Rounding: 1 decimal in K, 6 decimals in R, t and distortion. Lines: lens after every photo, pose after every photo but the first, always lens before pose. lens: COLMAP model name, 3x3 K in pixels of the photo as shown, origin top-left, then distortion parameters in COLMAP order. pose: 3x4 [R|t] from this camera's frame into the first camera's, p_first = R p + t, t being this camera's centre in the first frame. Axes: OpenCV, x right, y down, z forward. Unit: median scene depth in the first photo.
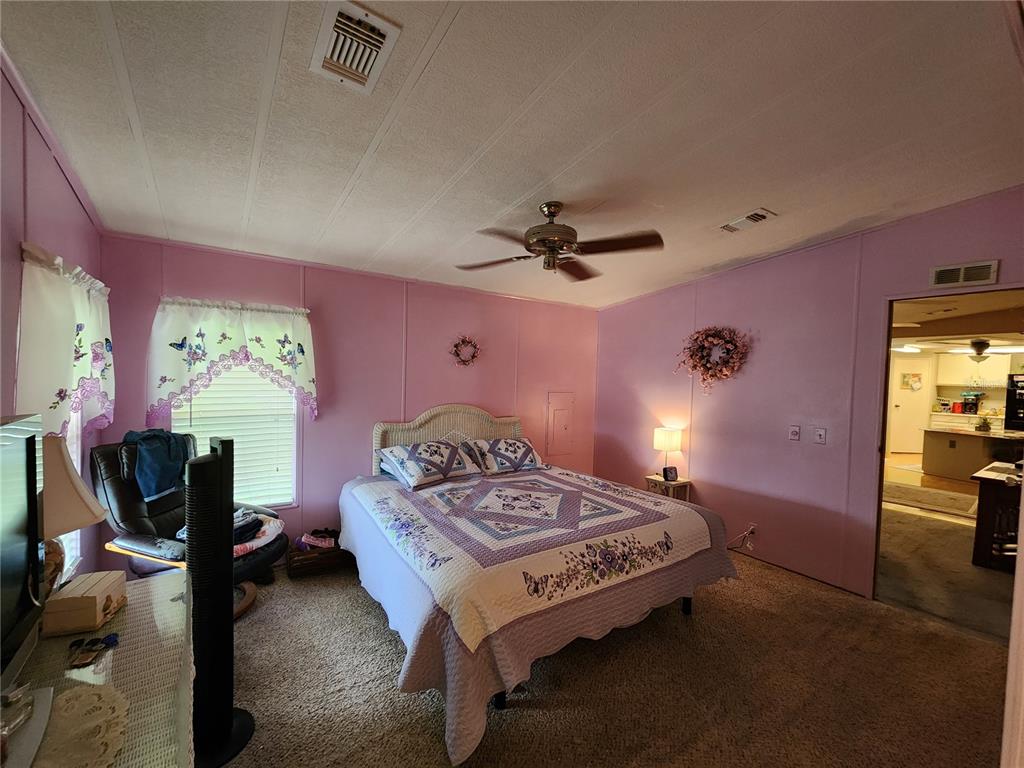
lens RADIAL K [[422.4, 0, 507.3], [0, 422.4, 383.4], [0, 0, 1]] dist [-0.002868, -0.001131]
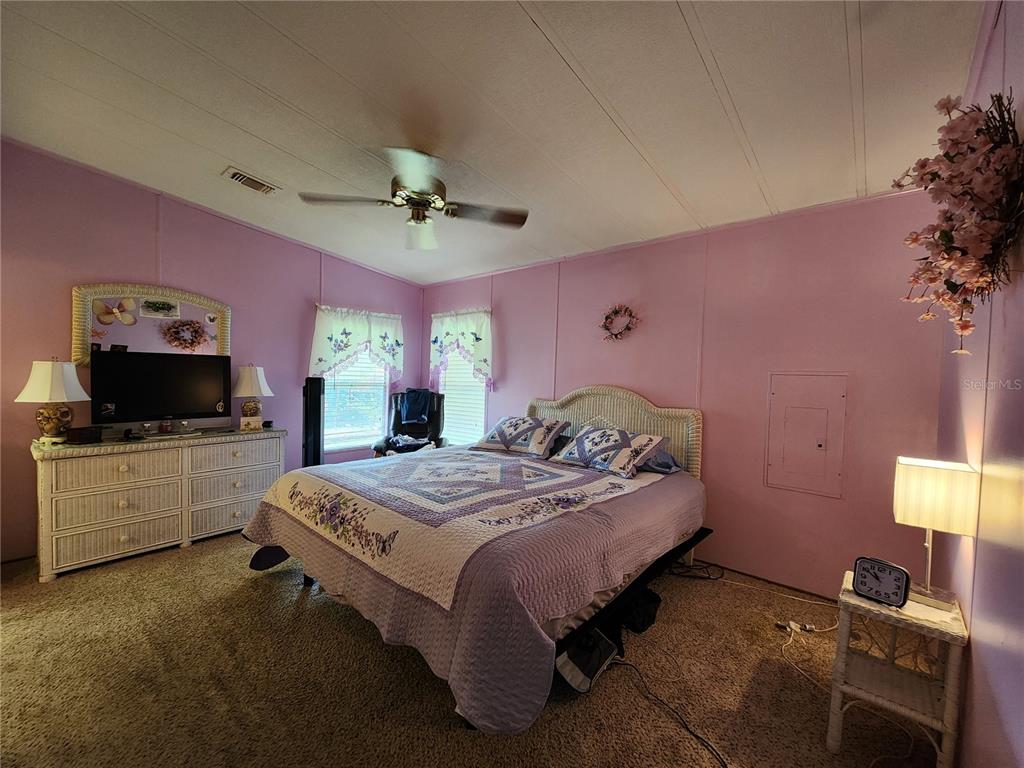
lens RADIAL K [[422.4, 0, 502.6], [0, 422.4, 387.5], [0, 0, 1]] dist [-0.002868, -0.001131]
pose [[0.226673, 0.006136, -0.973952, 0.881622], [-0.038690, 0.999248, -0.002709, 0.083098], [0.973202, 0.038296, 0.226740, 0.798759]]
